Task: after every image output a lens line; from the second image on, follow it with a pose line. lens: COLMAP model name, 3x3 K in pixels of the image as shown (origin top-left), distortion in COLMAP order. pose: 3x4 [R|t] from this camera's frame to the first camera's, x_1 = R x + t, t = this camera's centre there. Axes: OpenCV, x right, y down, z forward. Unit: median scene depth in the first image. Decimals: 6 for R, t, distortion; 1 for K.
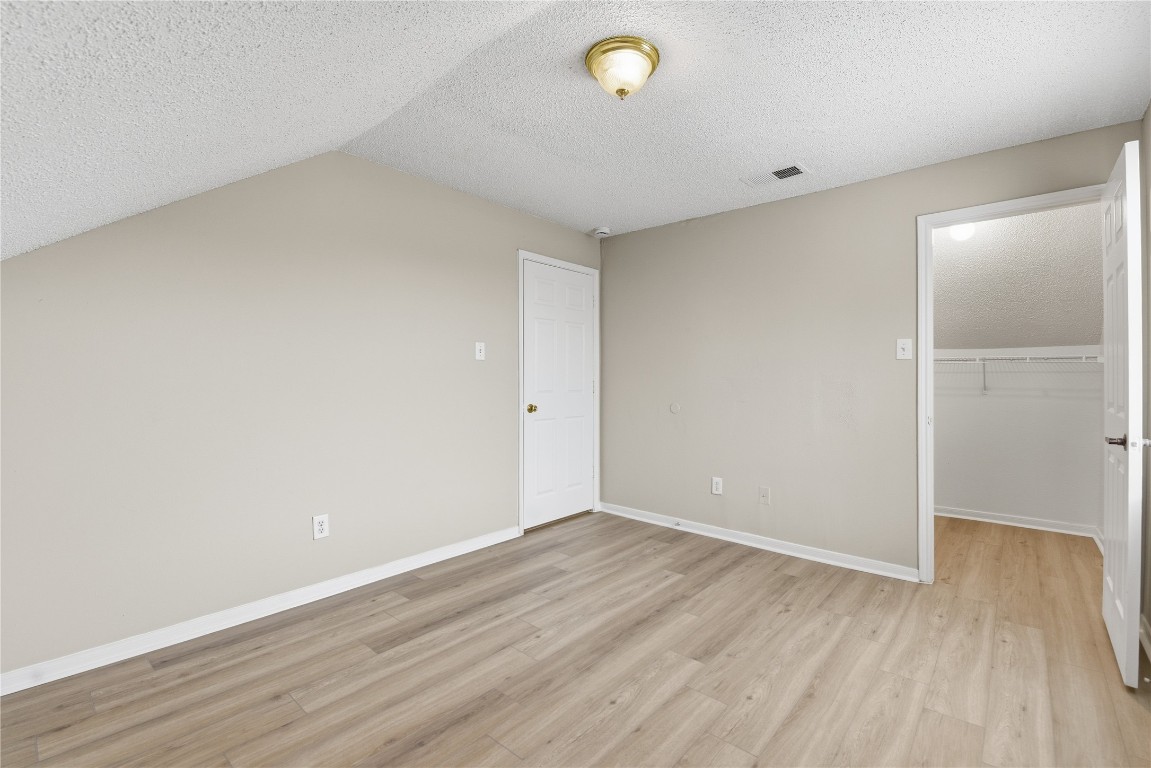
lens RADIAL K [[505.1, 0, 581.9], [0, 505.1, 381.2], [0, 0, 1]] dist [0.000771, -0.010148]
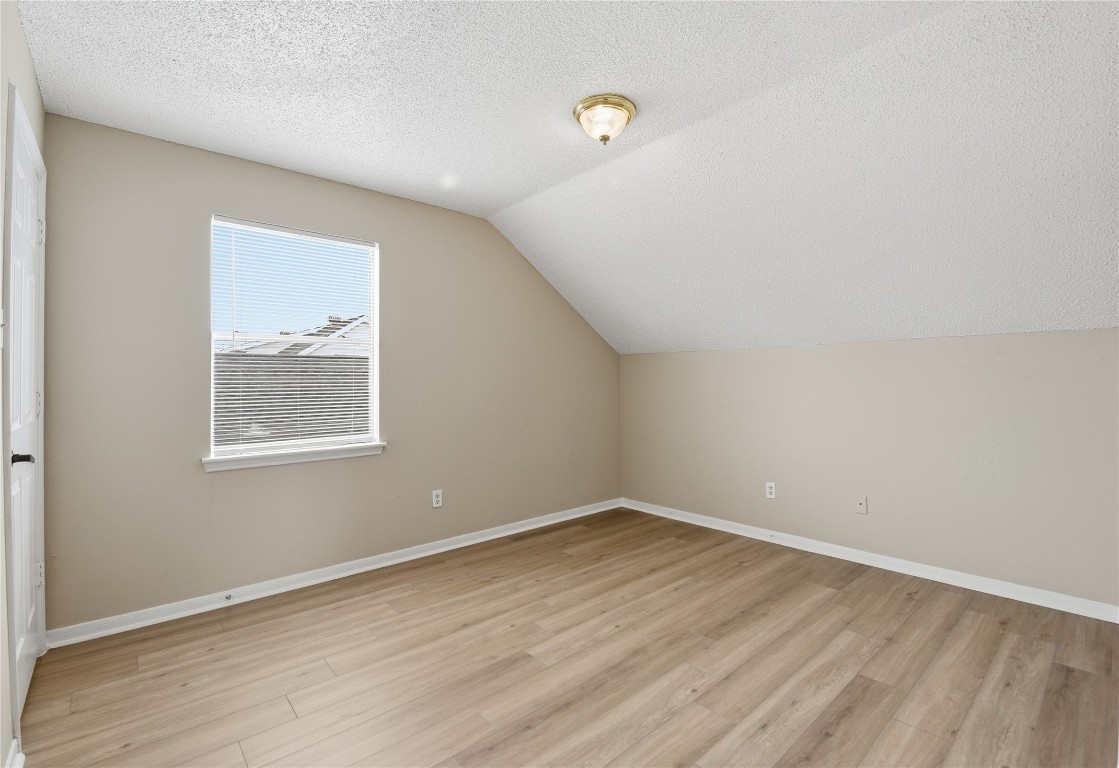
lens RADIAL K [[505.9, 0, 559.5], [0, 505.9, 384.0], [0, 0, 1]] dist [-0.000859, -0.000194]
pose [[-0.988150, 0.001441, 0.153485, 0.005807], [0.003335, 0.999921, 0.012088, -0.018642], [-0.153456, 0.012456, -0.988077, 2.043941]]
